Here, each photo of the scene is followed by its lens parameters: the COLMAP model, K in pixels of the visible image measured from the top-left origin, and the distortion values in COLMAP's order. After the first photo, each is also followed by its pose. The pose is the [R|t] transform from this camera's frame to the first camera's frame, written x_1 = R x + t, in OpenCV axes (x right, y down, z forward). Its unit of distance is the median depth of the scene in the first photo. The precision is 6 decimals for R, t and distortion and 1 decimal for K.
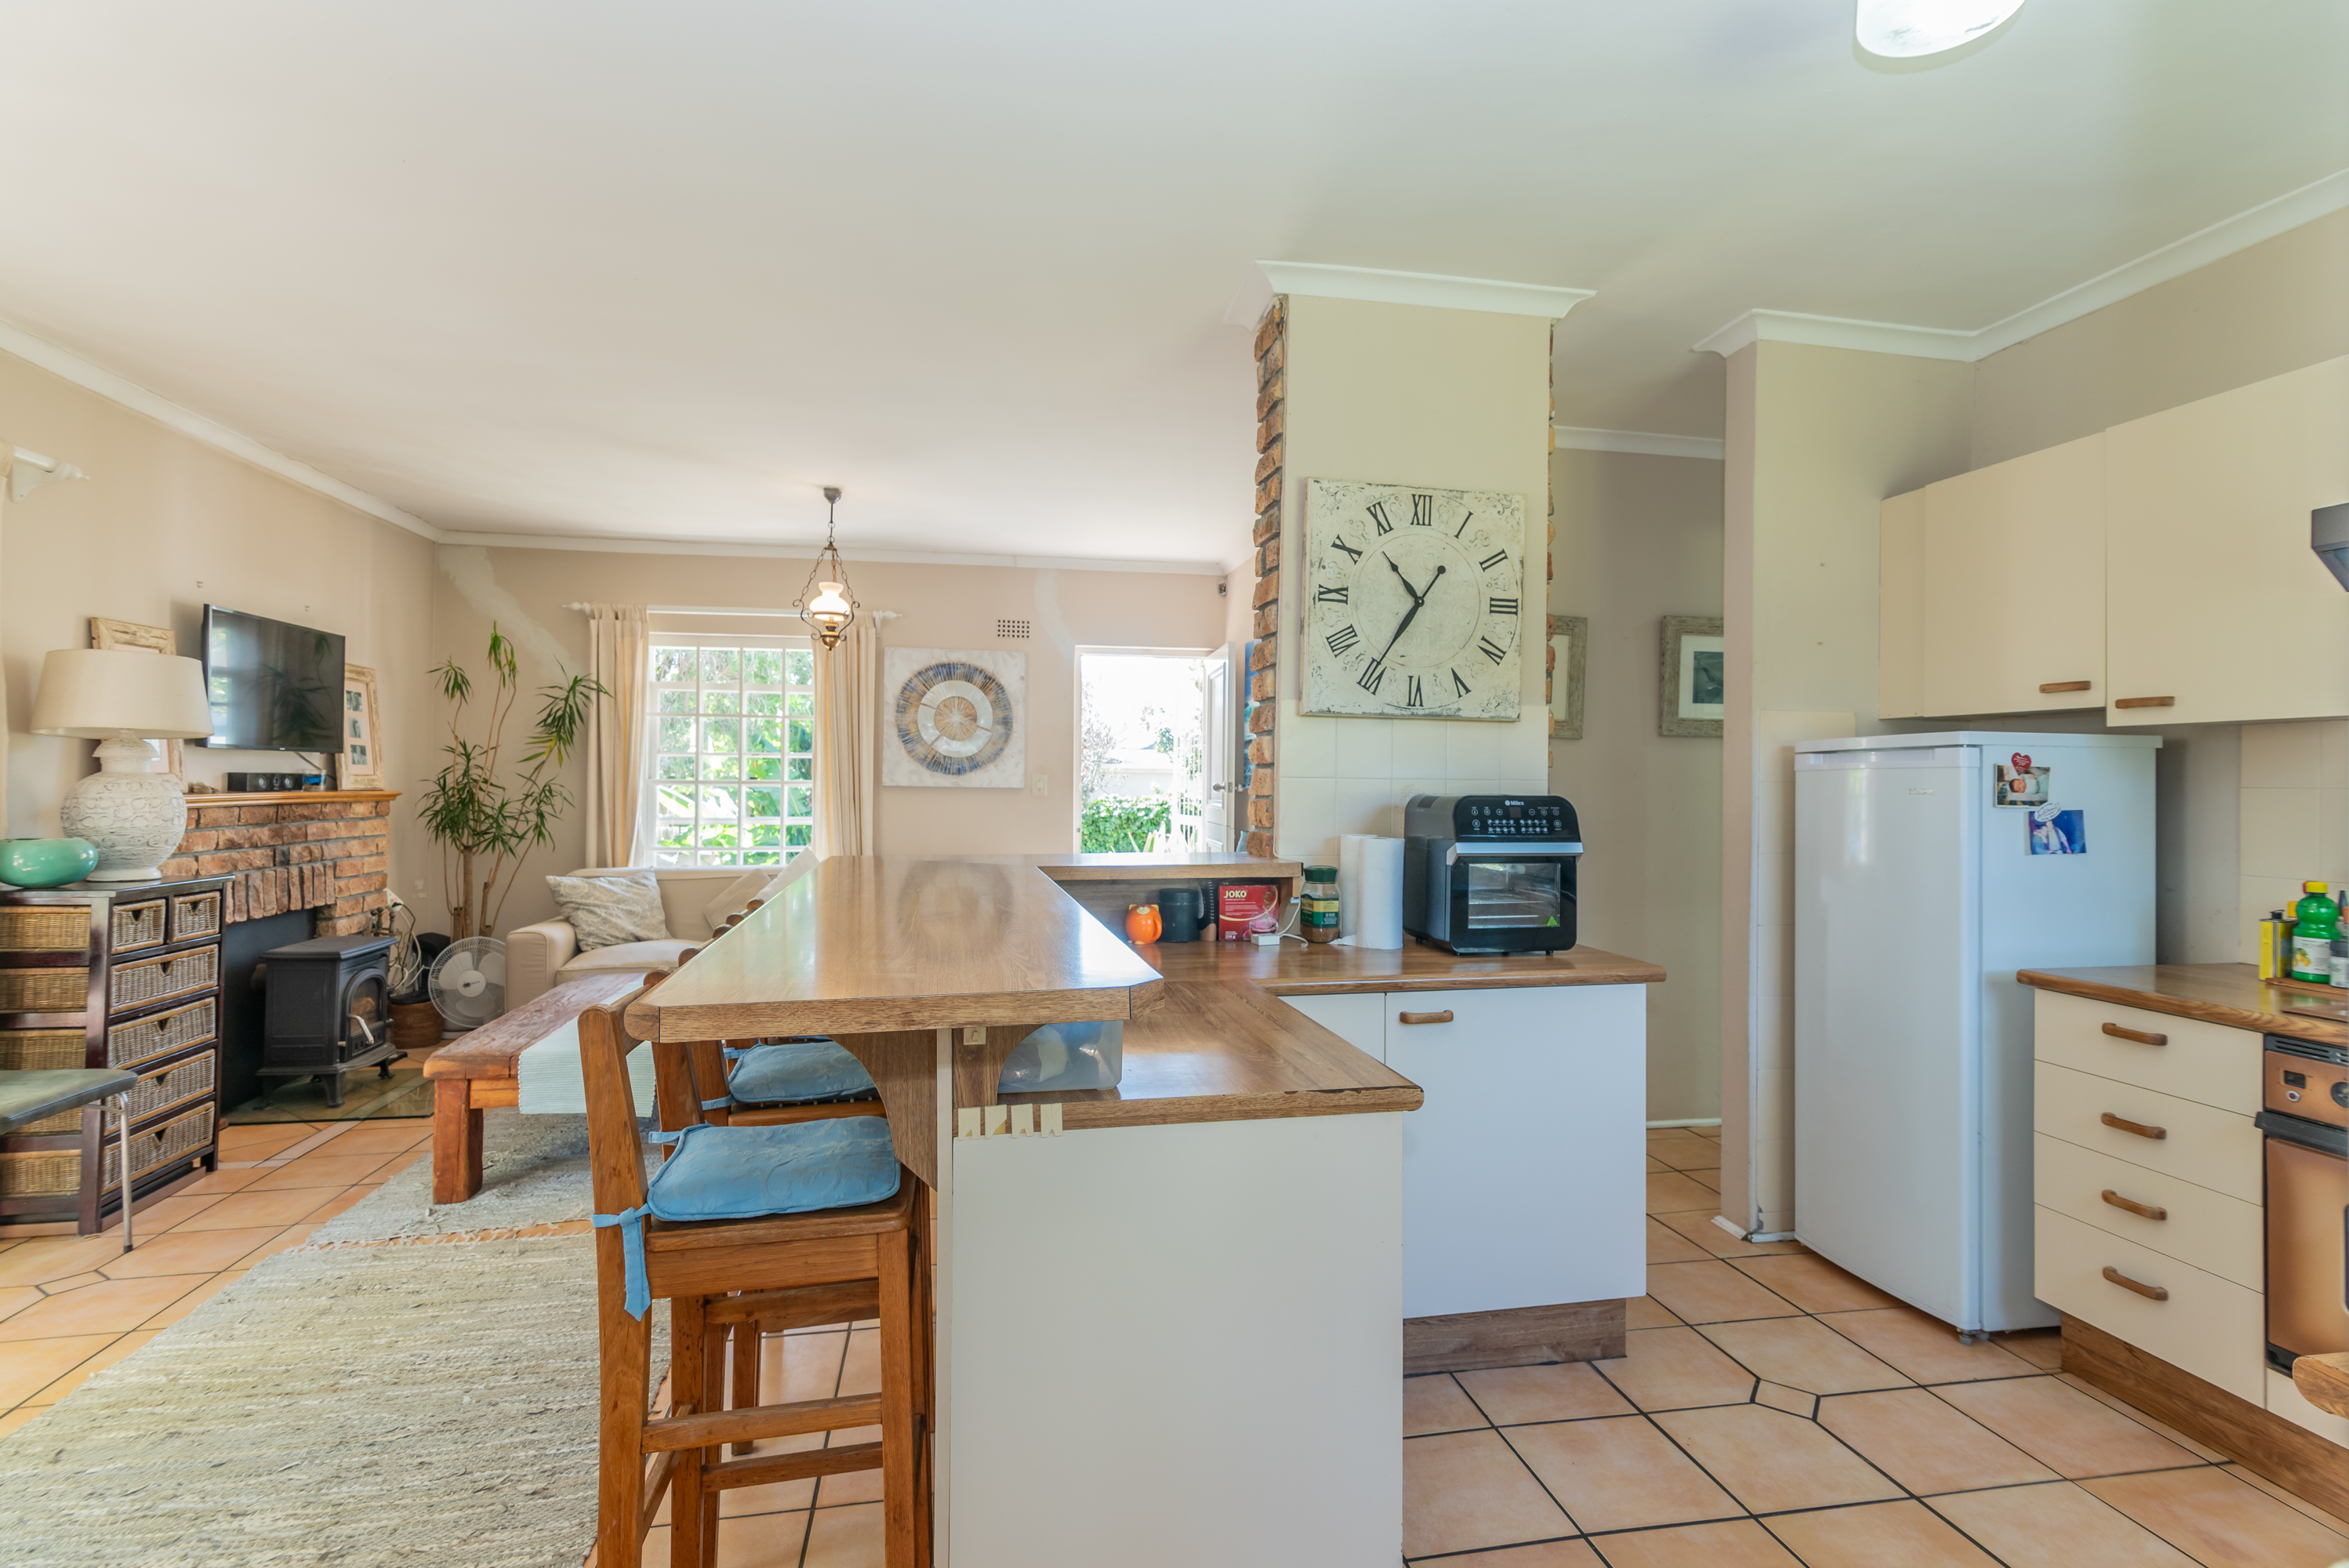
lens RADIAL K [[1133.9, 0, 1175.9], [0, 1133.9, 781.1], [0, 0, 1]] dist [0.016440, 0.000651]
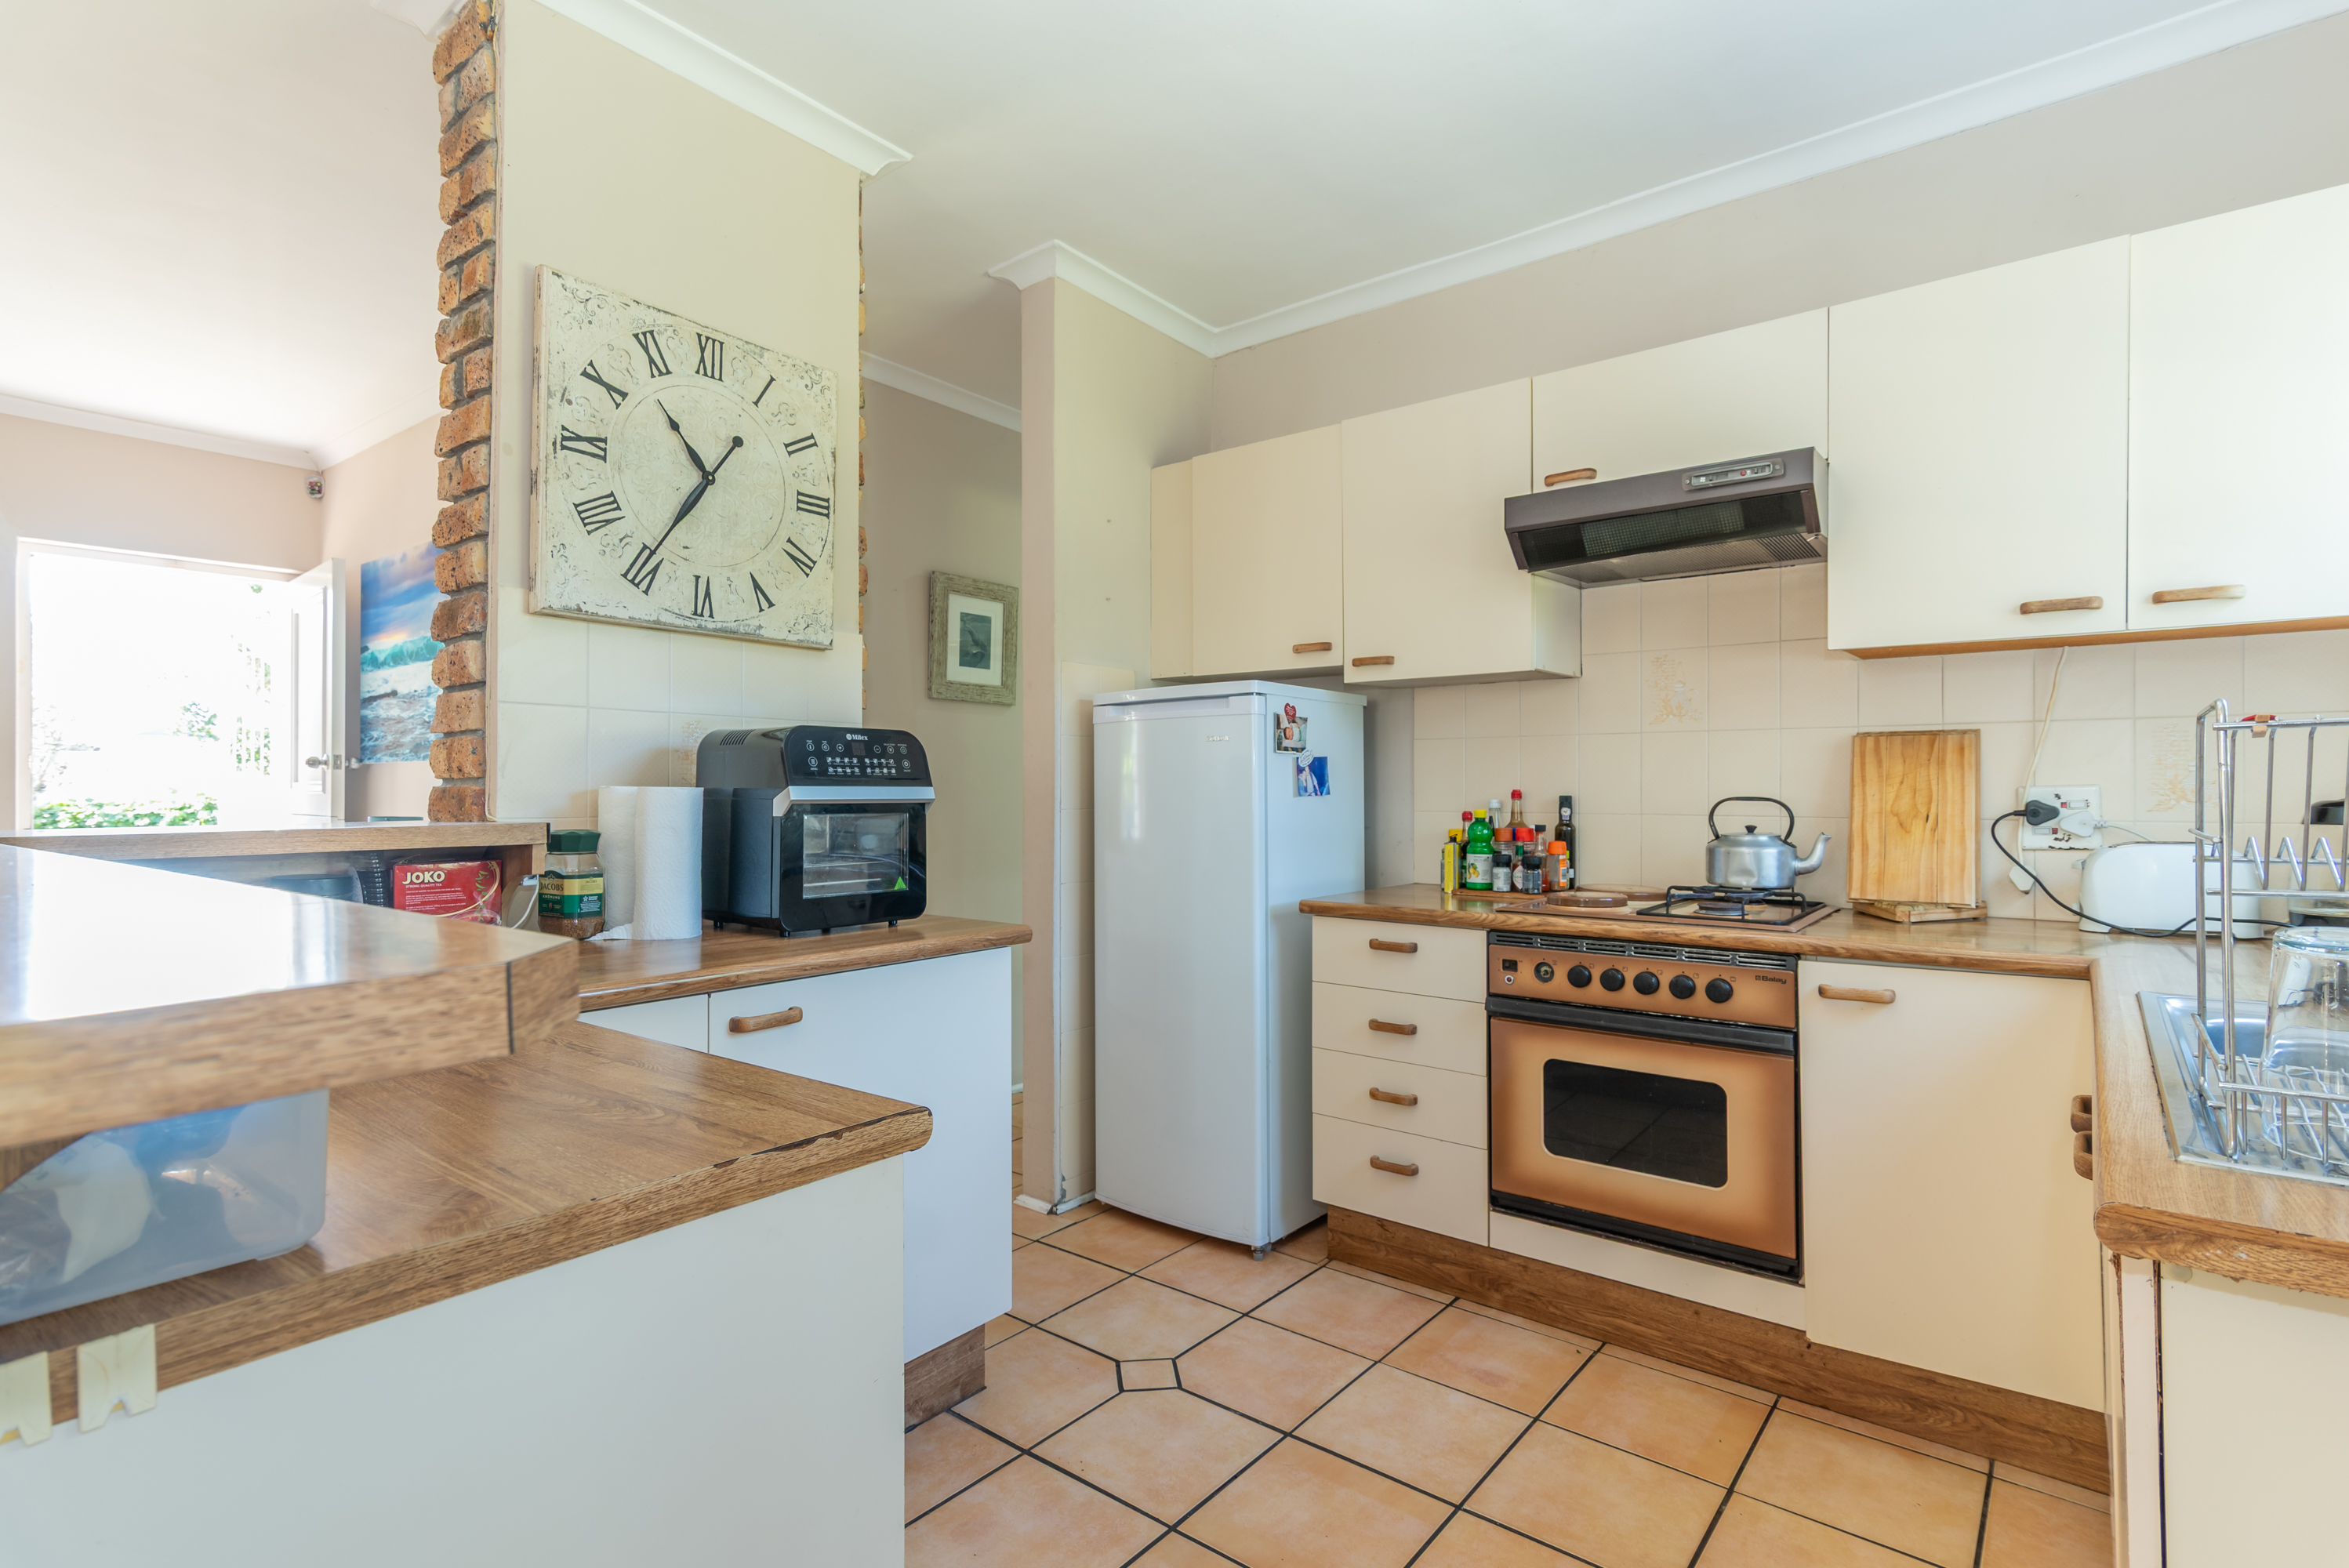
lens RADIAL K [[1133.9, 0, 1177.2], [0, 1133.9, 785.3], [0, 0, 1]] dist [0.016440, 0.000651]
pose [[0.758049, -0.002670, 0.652192, -0.049081], [0.004081, 0.999991, -0.000649, 0.053876], [-0.652184, 0.003154, 0.758054, 0.251855]]
